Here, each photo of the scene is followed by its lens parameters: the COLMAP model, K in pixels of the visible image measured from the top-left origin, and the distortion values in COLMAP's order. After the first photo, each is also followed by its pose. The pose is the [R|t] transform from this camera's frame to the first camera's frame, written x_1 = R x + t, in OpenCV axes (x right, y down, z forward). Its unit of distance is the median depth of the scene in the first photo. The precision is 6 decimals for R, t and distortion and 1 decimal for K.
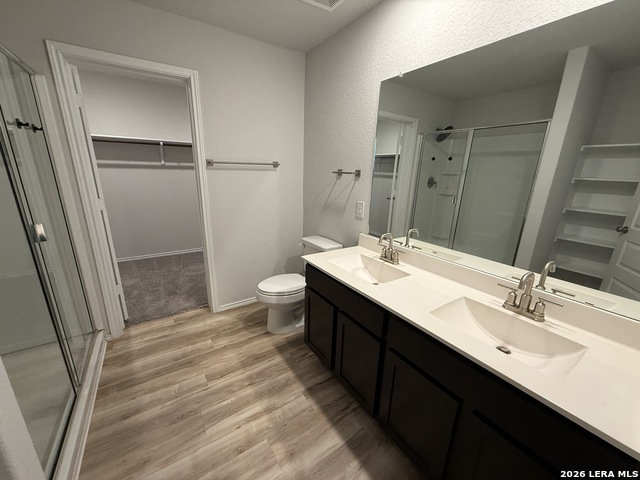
lens RADIAL K [[255.8, 0, 321.4], [0, 255.8, 242.3], [0, 0, 1]] dist [0.001836, -0.000163]
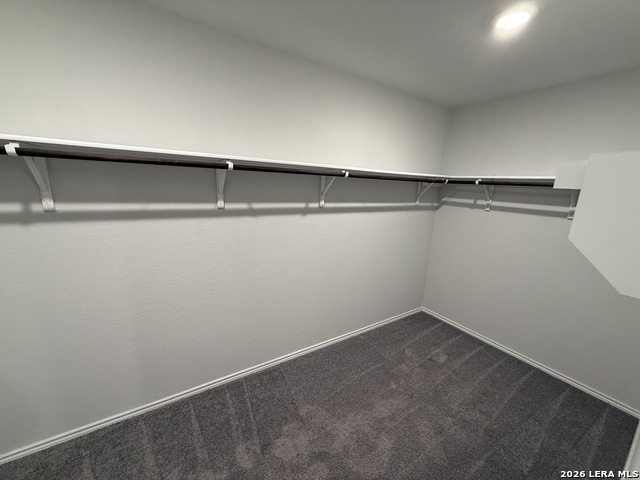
lens RADIAL K [[255.8, 0, 319.2], [0, 255.8, 238.5], [0, 0, 1]] dist [0.001836, -0.000163]
pose [[0.999882, 0.001630, -0.015298, -0.361180], [-0.002793, 0.997082, -0.076285, -0.178689], [0.015129, 0.076319, 0.996969, 0.452565]]
